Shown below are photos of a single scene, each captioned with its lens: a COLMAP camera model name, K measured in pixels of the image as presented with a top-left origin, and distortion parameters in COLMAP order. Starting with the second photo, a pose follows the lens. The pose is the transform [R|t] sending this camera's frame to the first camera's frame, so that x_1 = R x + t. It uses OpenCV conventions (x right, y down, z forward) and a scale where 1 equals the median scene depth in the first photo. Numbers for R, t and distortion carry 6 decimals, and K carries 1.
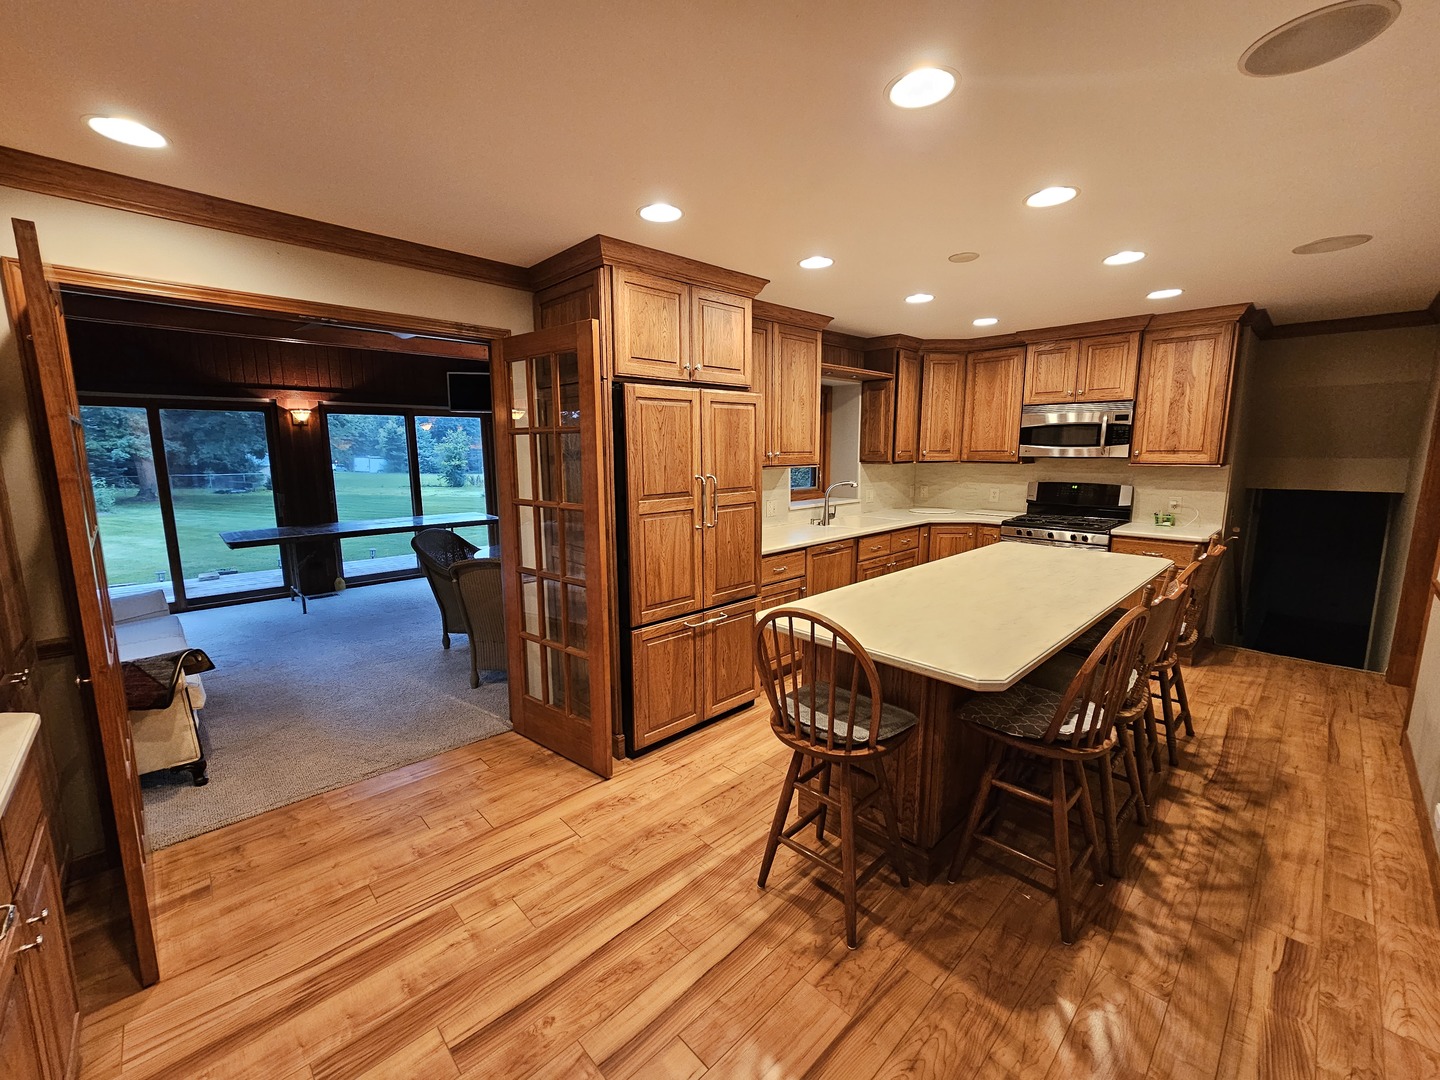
lens RADIAL K [[585.2, 0, 708.5], [0, 585.2, 538.0], [0, 0, 1]] dist [-0.009470, -0.001573]
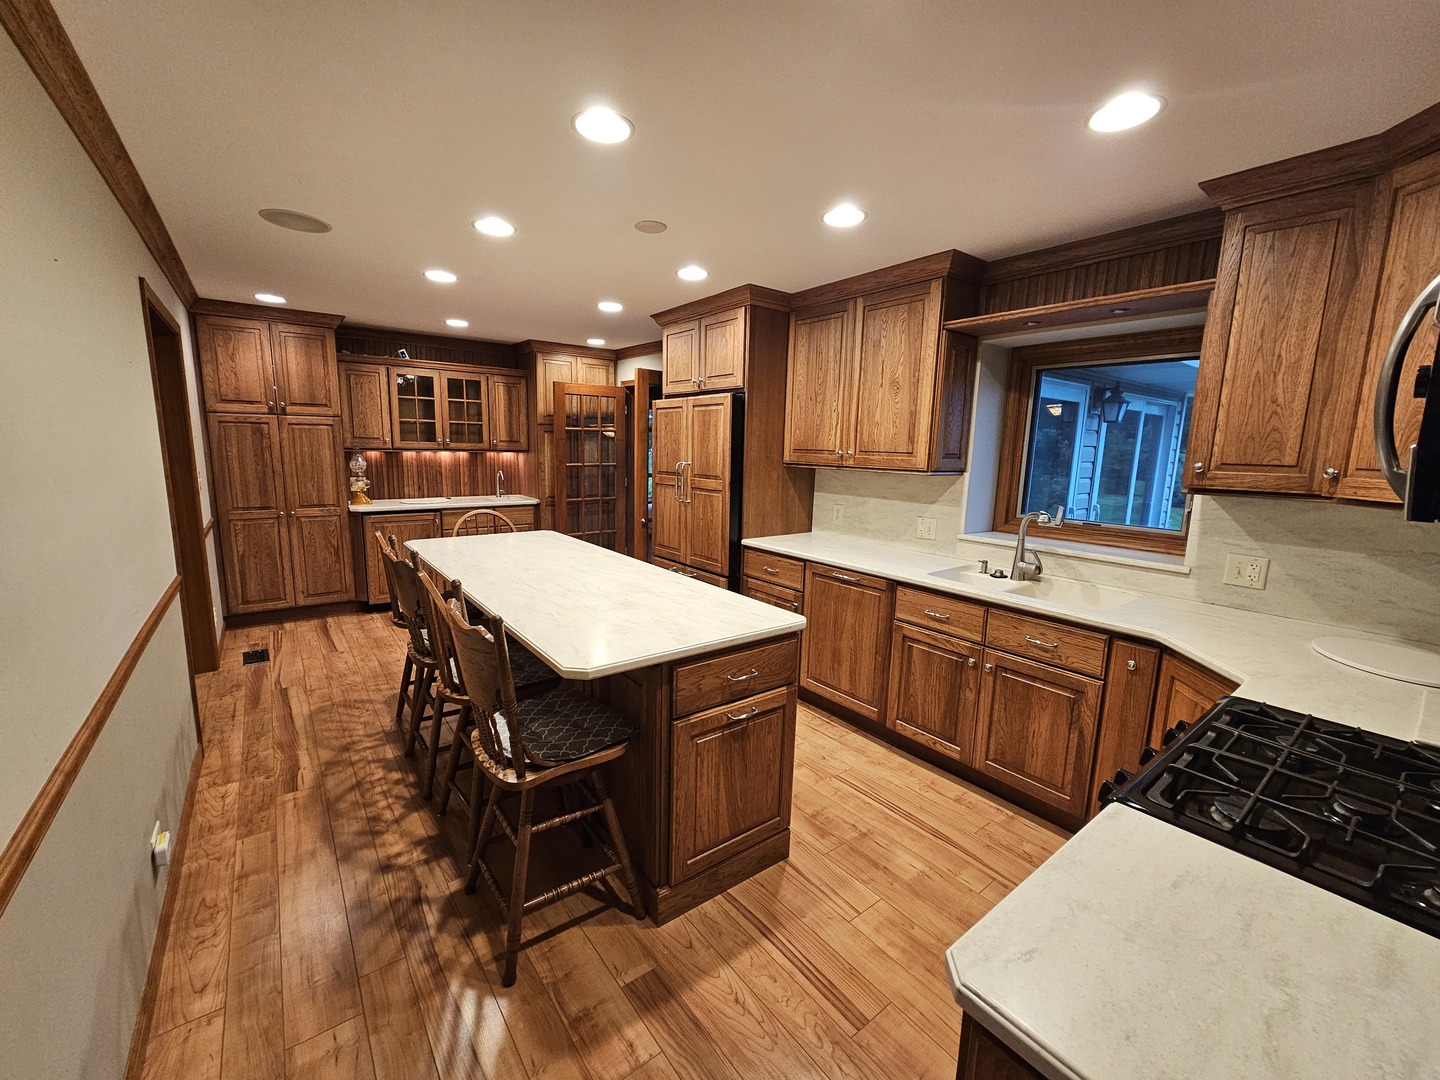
lens RADIAL K [[585.2, 0, 709.3], [0, 585.2, 536.5], [0, 0, 1]] dist [-0.009470, -0.001573]
pose [[-0.105896, 0.159201, -0.981550, 1.709332], [-0.174709, 0.968767, 0.175976, -0.242576], [0.978909, 0.190121, -0.074775, 1.539272]]
